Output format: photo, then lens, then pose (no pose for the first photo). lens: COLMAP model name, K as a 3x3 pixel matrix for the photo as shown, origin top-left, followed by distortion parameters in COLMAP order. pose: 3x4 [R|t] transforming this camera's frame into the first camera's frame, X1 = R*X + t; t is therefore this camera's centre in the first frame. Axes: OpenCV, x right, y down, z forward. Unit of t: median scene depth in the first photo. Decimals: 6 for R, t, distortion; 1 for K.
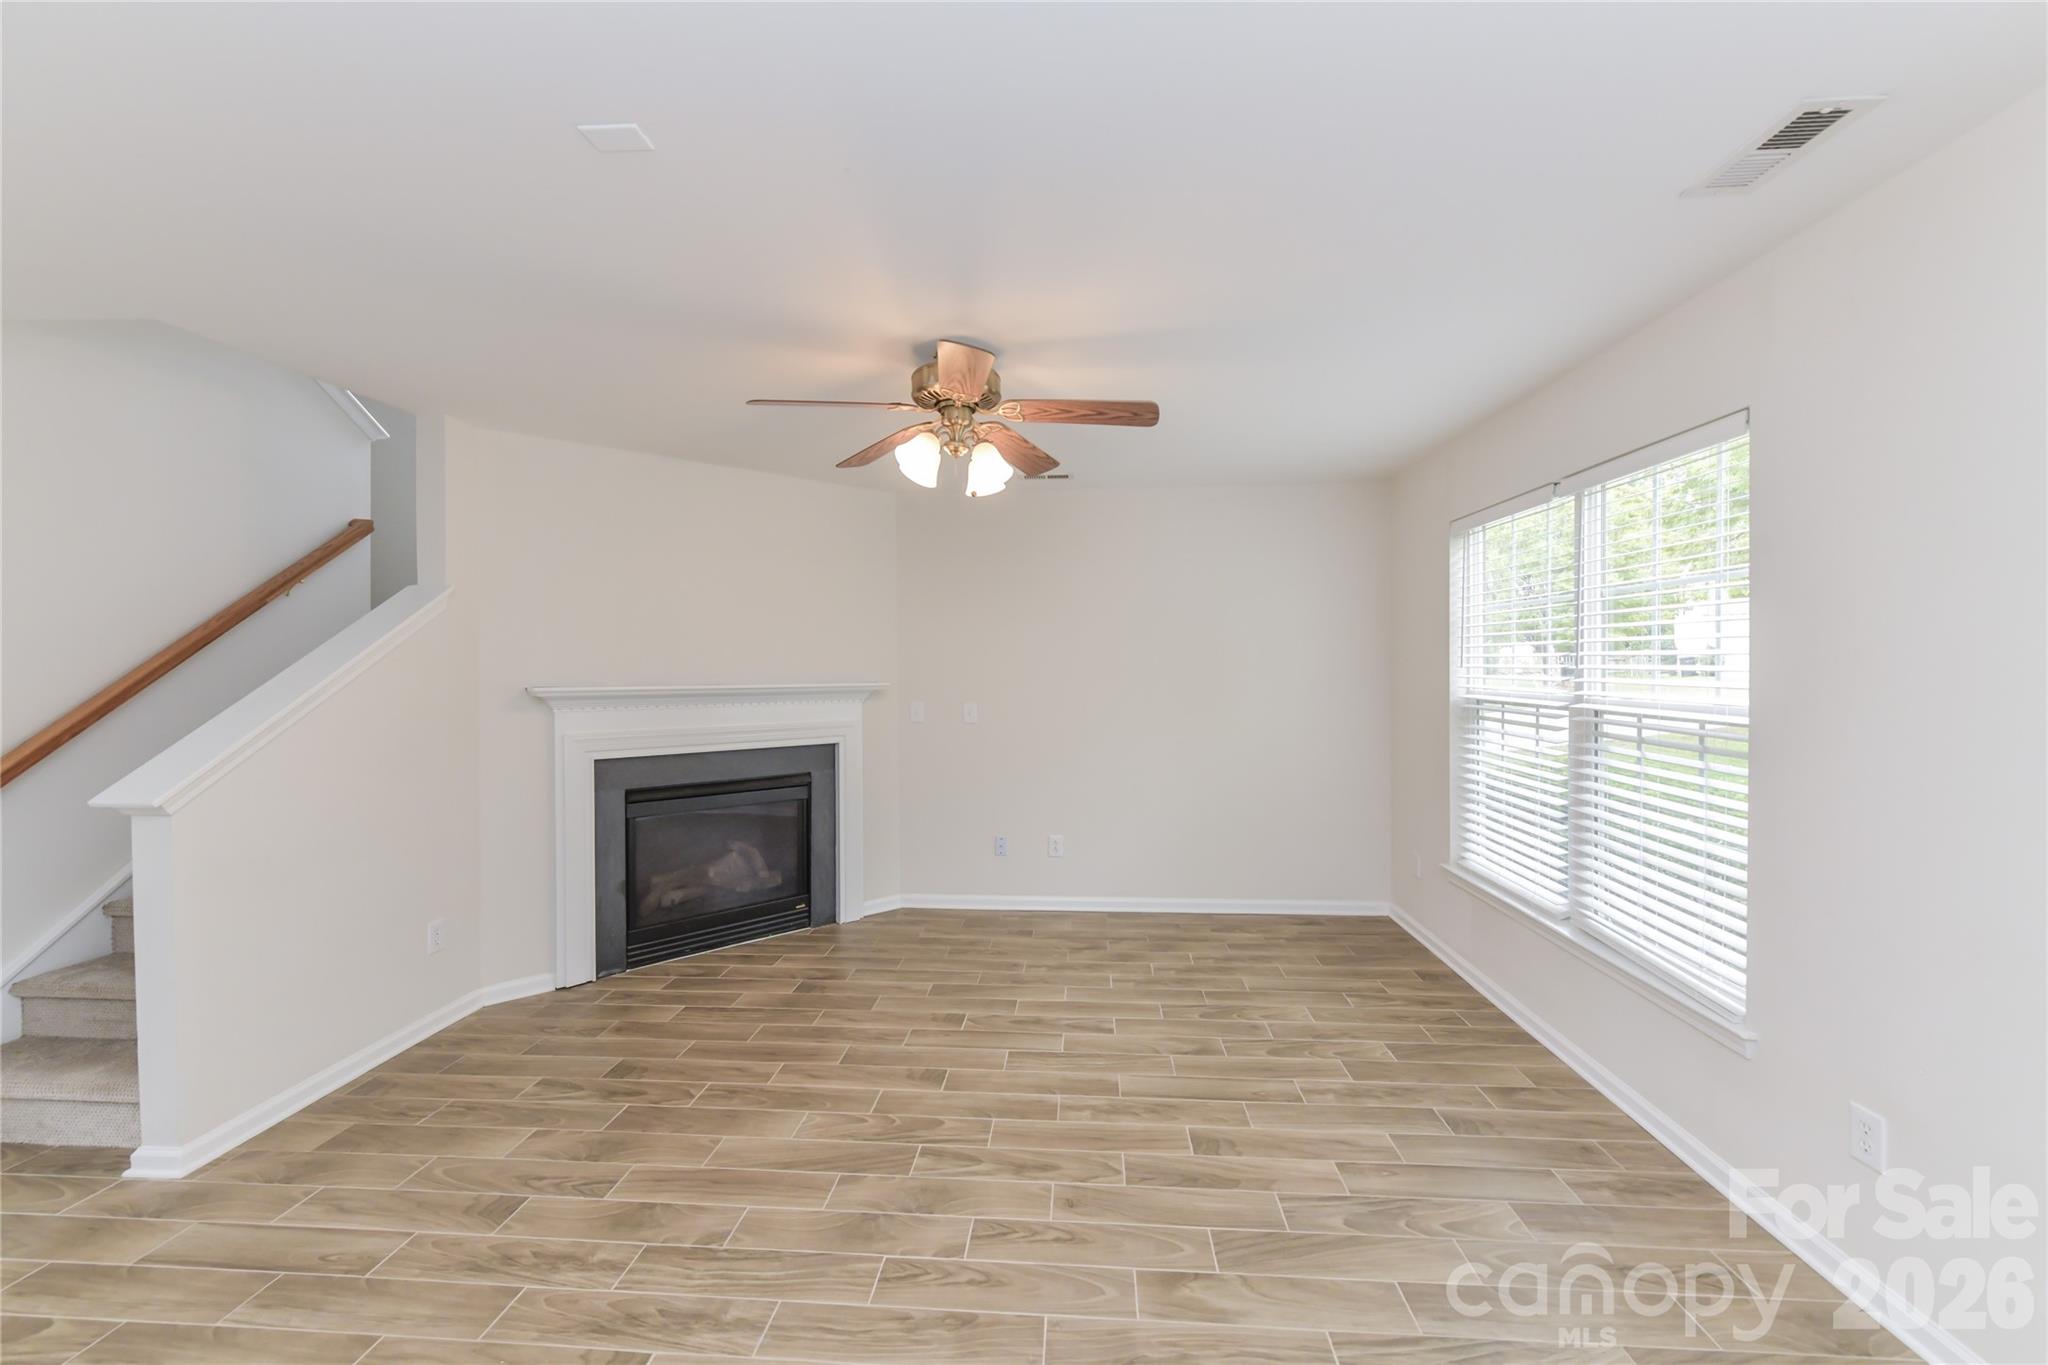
lens RADIAL K [[861.0, 0, 1044.1], [0, 861.0, 673.2], [0, 0, 1]] dist [0.009540, -0.003743]
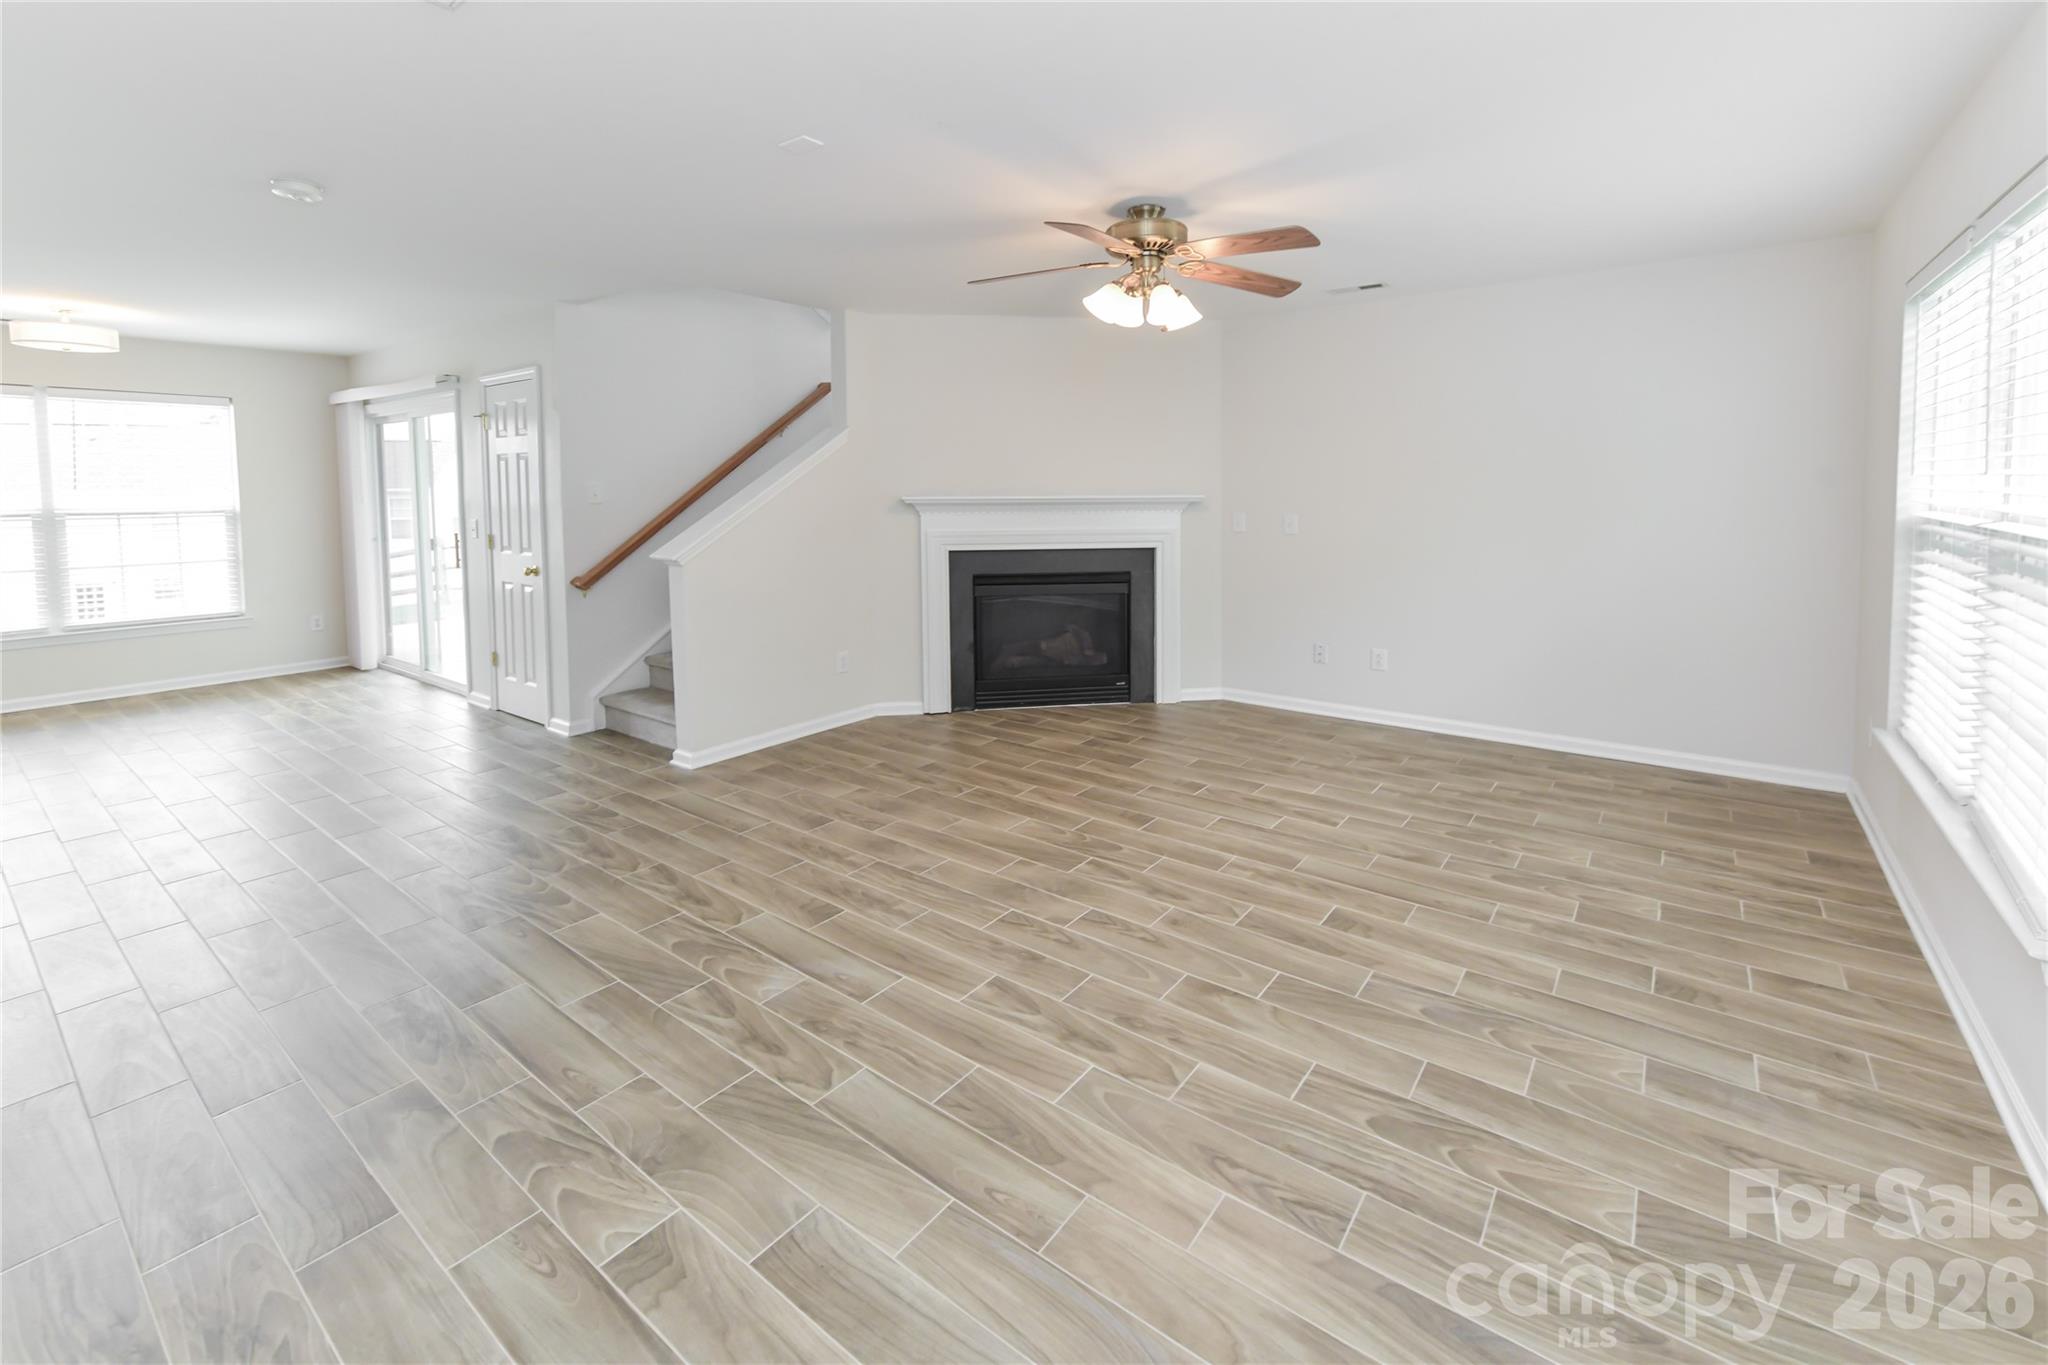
lens RADIAL K [[861.0, 0, 1066.0], [0, 861.0, 541.8], [0, 0, 1]] dist [0.009540, -0.003743]
pose [[0.856242, 0.029508, -0.515732, 0.359756], [0.001244, 0.998247, 0.059180, 0.007493], [0.516574, -0.051314, 0.854704, -0.059534]]
